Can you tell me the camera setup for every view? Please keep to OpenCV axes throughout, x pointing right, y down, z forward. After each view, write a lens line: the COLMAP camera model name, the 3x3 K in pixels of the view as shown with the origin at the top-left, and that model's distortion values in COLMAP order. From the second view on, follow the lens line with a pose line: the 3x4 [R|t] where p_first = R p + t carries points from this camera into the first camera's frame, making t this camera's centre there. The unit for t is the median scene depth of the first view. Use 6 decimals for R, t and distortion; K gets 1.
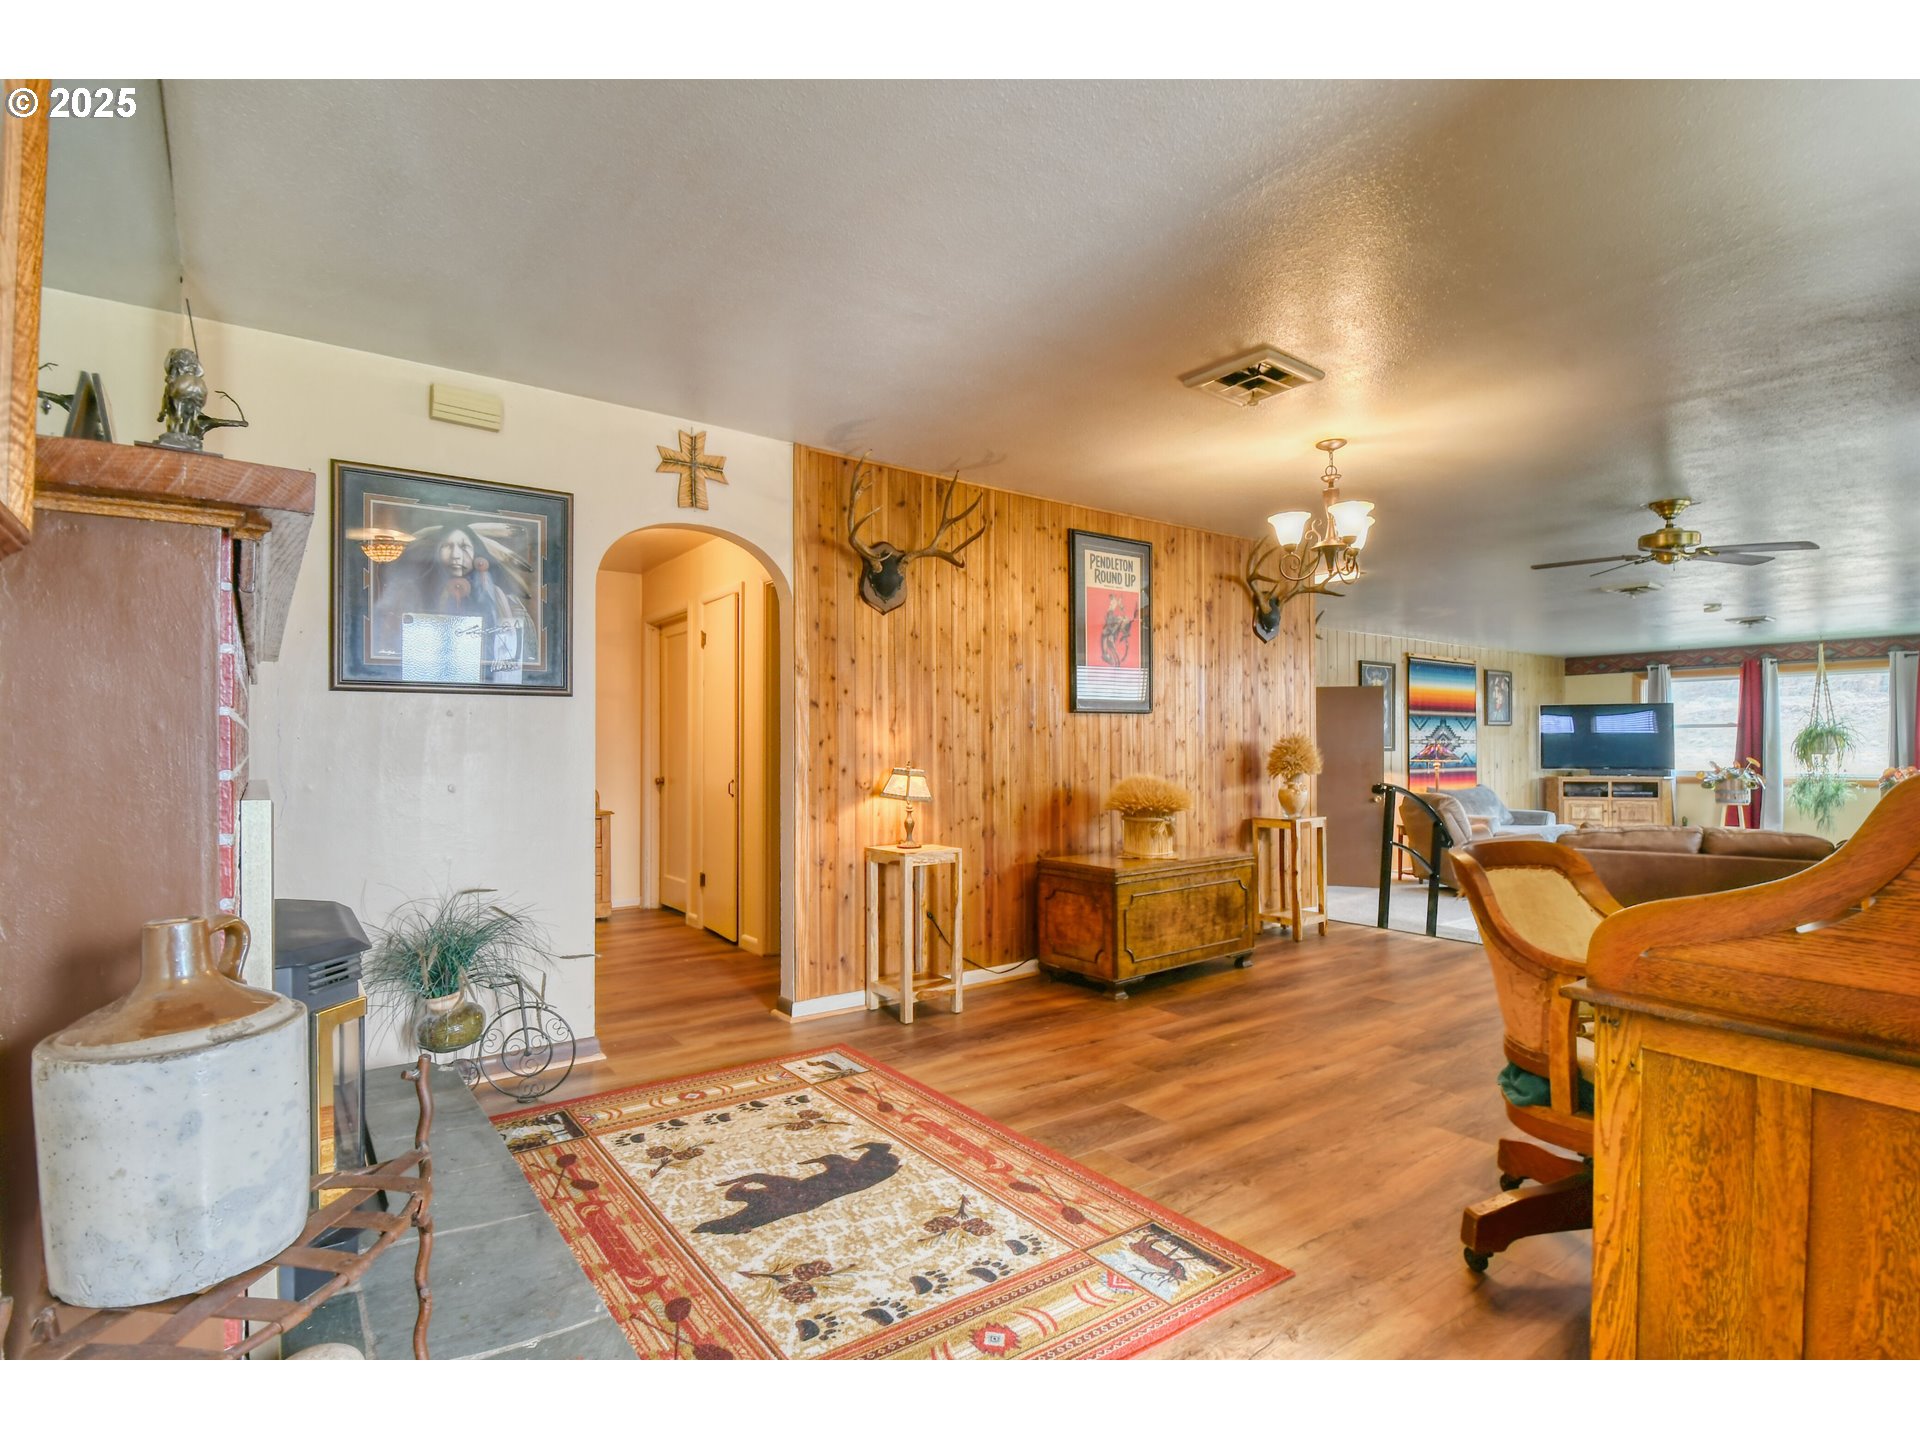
lens RADIAL K [[942.3, 0, 954.6], [0, 942.3, 736.1], [0, 0, 1]] dist [-0.001437, -0.013863]
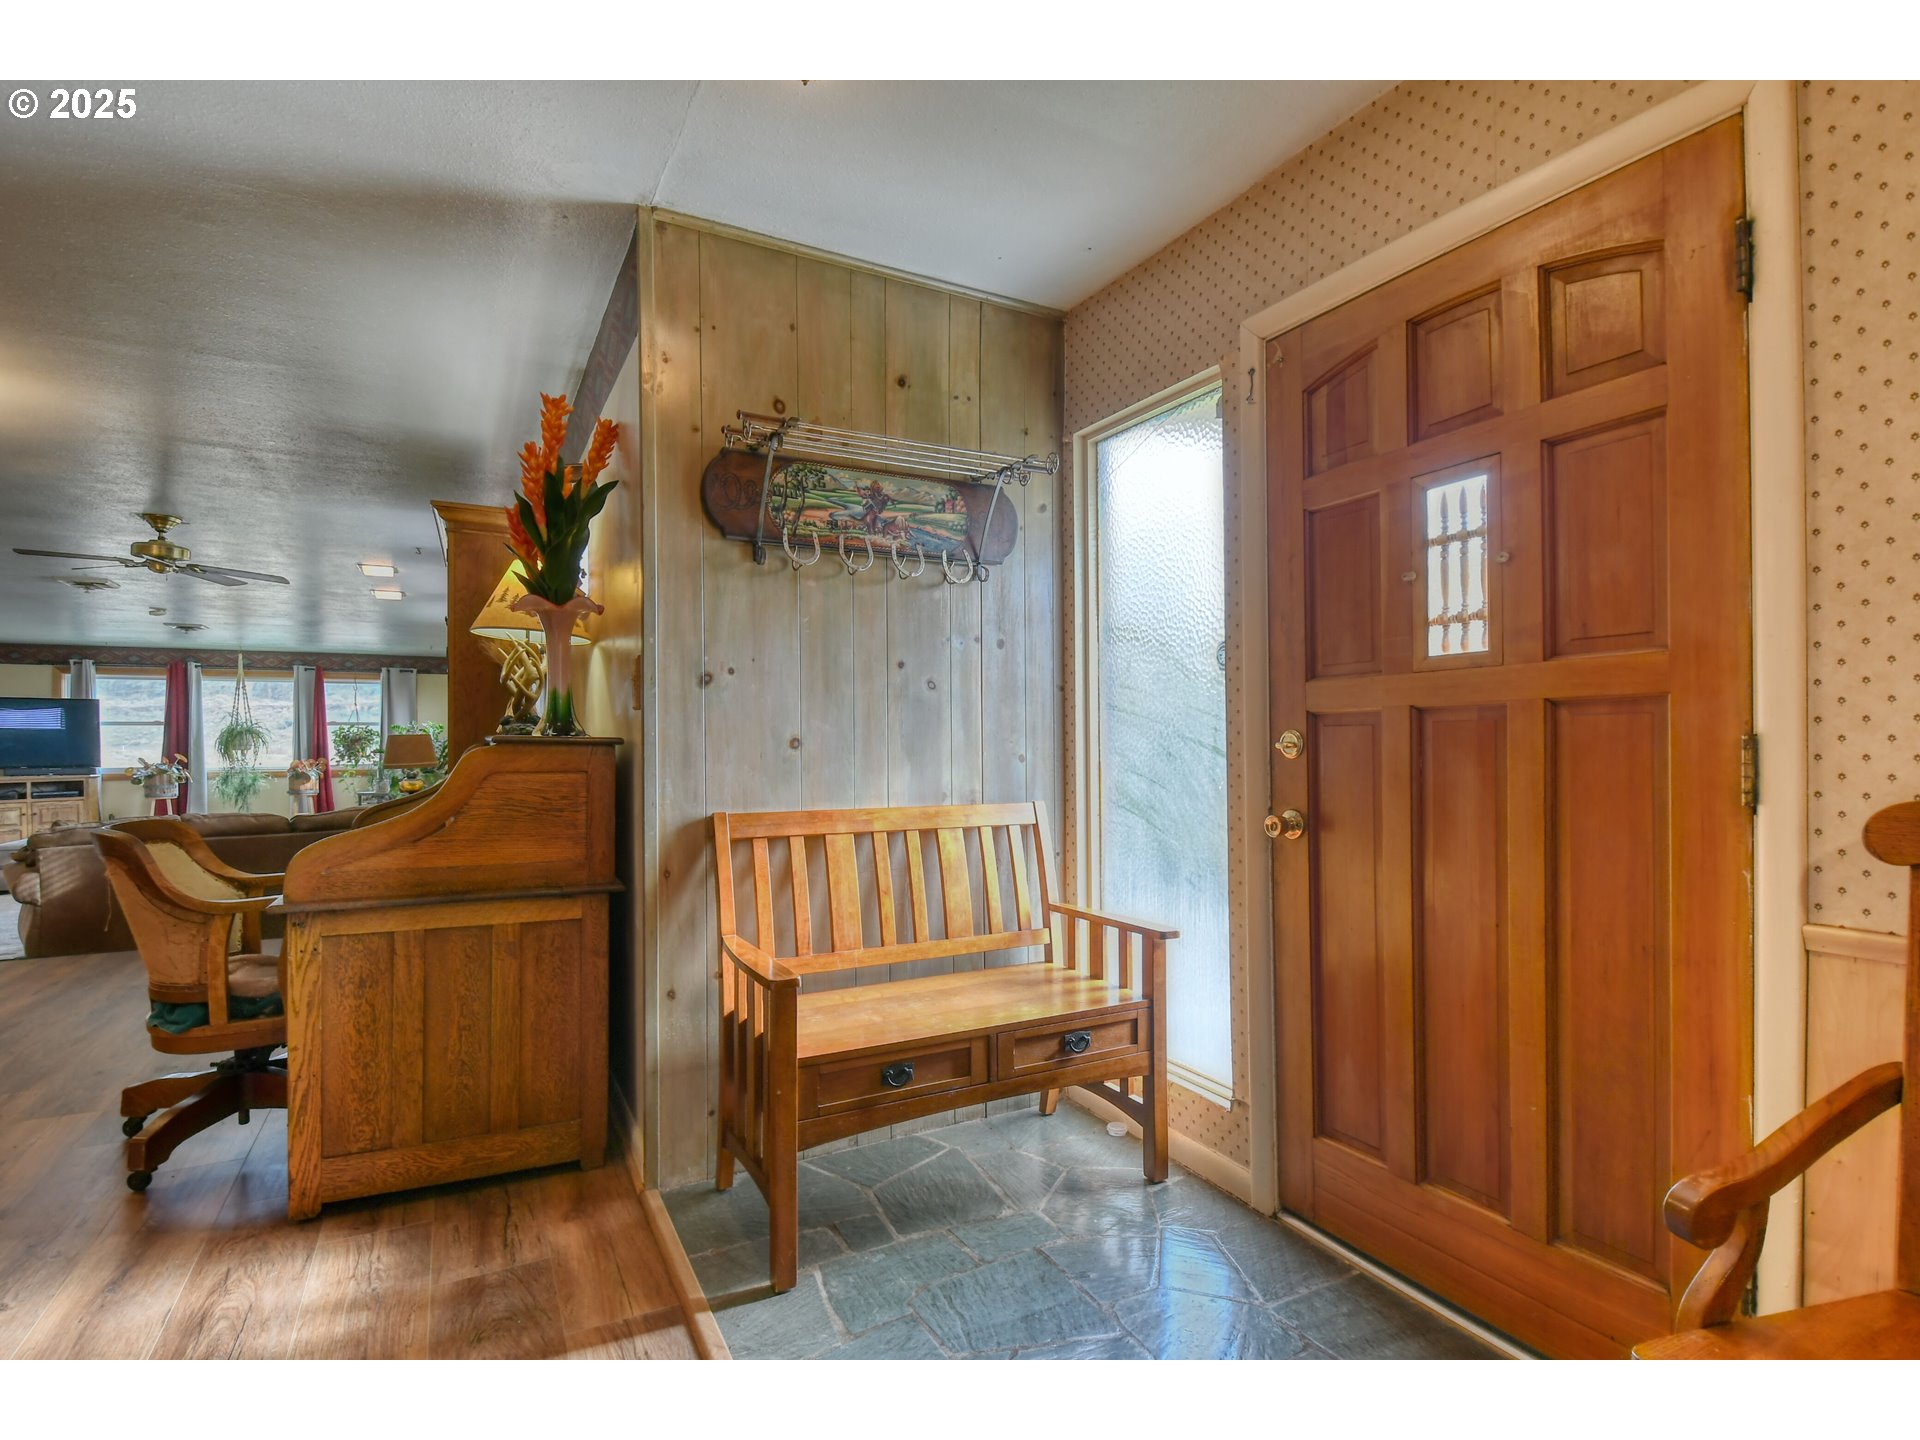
lens RADIAL K [[932.5, 0, 940.6], [0, 932.5, 751.6], [0, 0, 1]] dist [0.025293, -0.025954]
pose [[0.151770, -0.011626, 0.988347, -0.181276], [-0.006025, 0.999901, 0.012687, 0.003985], [-0.988397, -0.007881, 0.151685, -0.062181]]
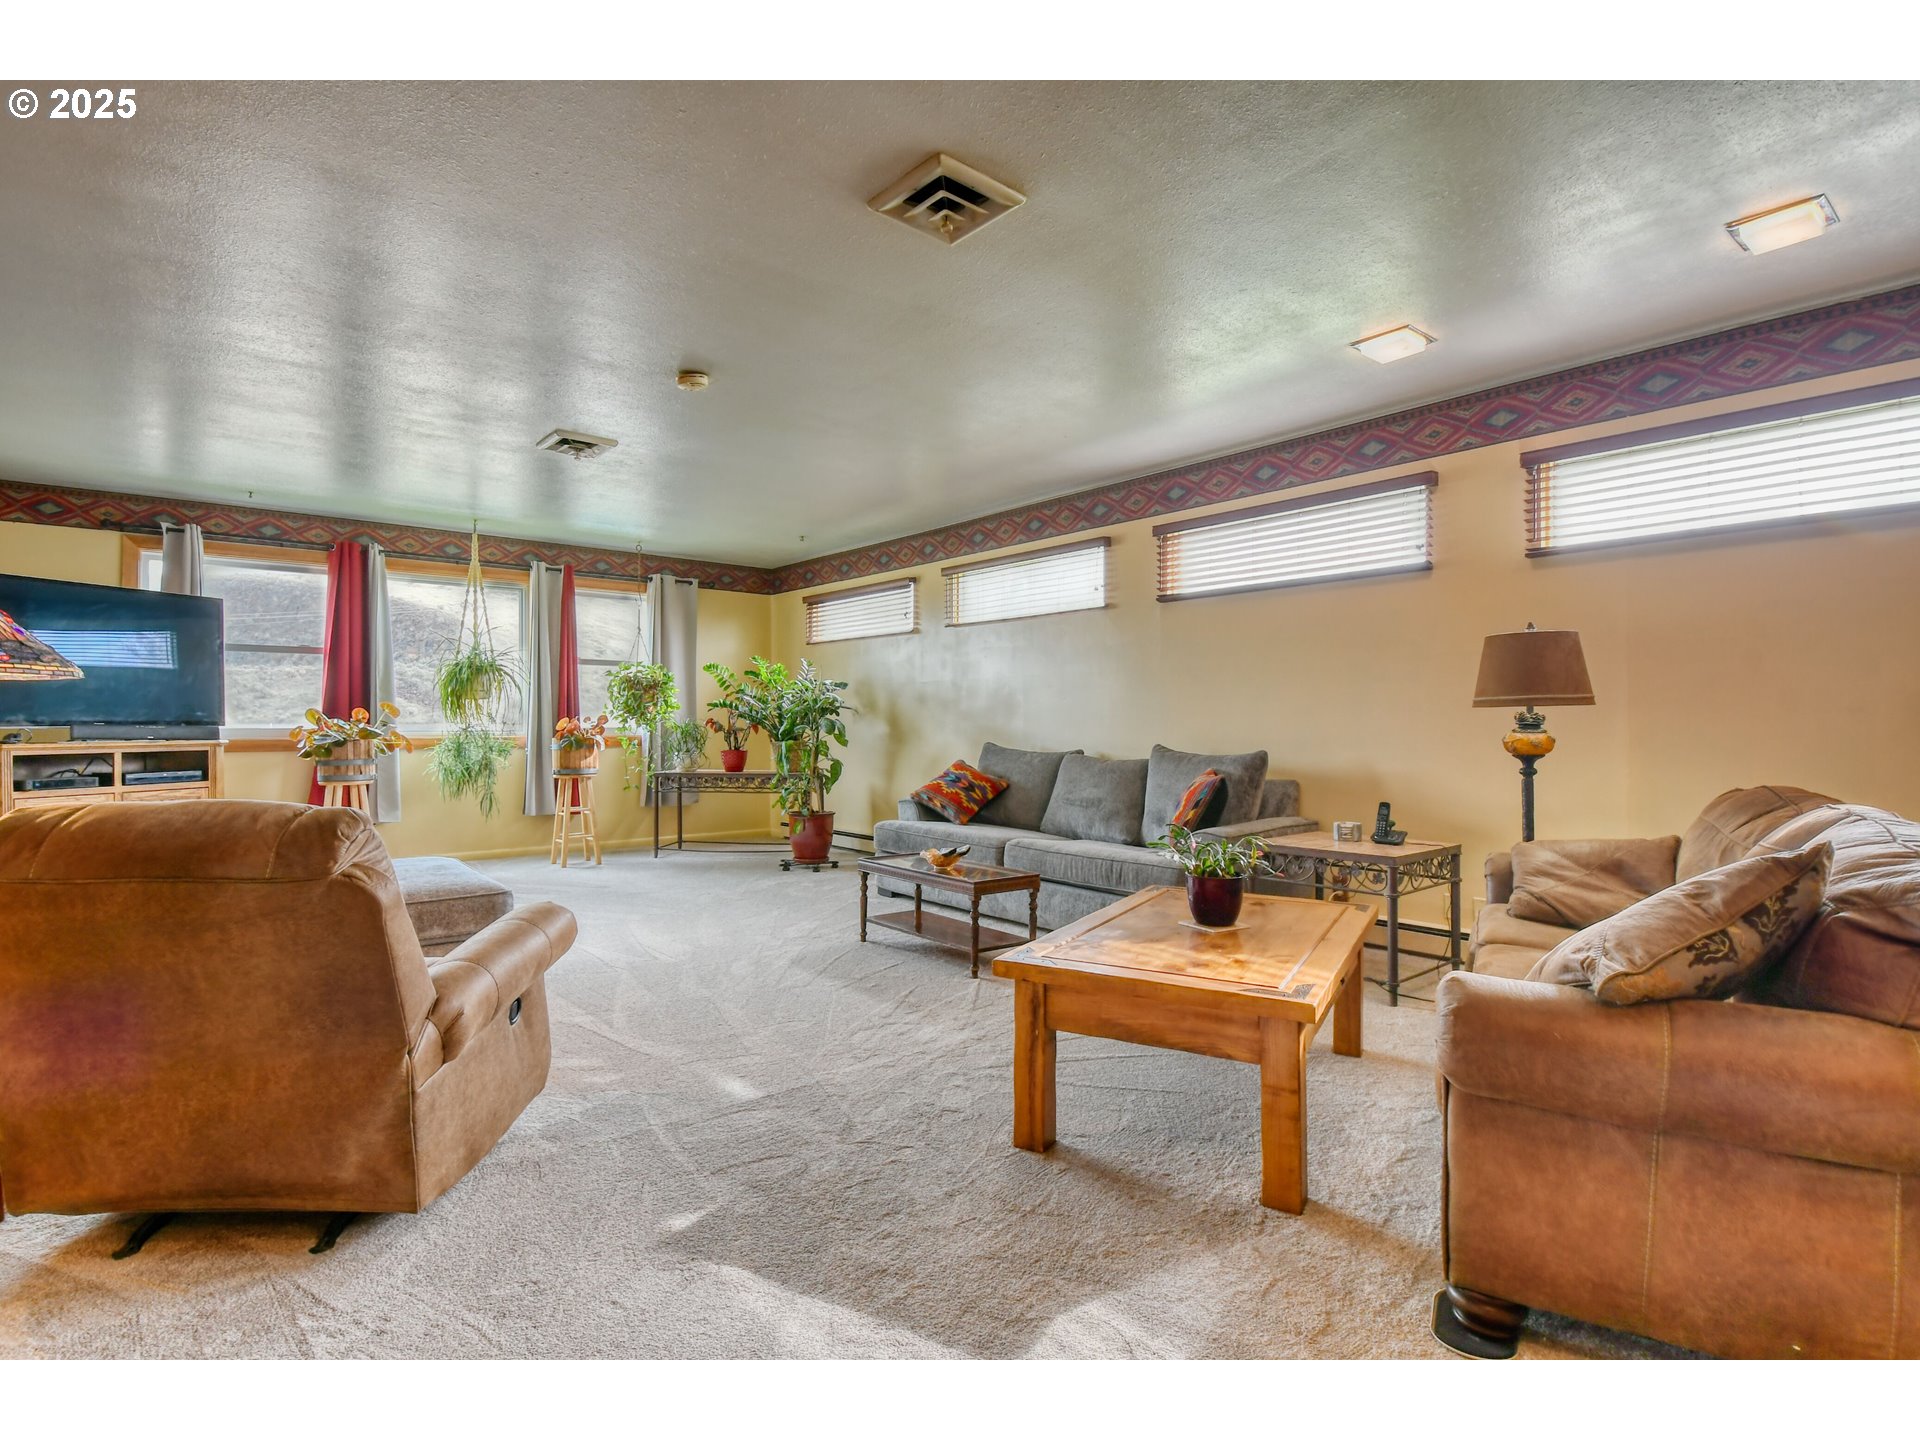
lens RADIAL K [[942.3, 0, 954.6], [0, 942.3, 736.1], [0, 0, 1]] dist [-0.001437, -0.013863]
pose [[-0.071744, -0.013496, 0.997332, 0.526111], [-0.012744, 0.999839, 0.012614, 0.074447], [-0.997342, -0.011806, -0.071905, 1.575576]]
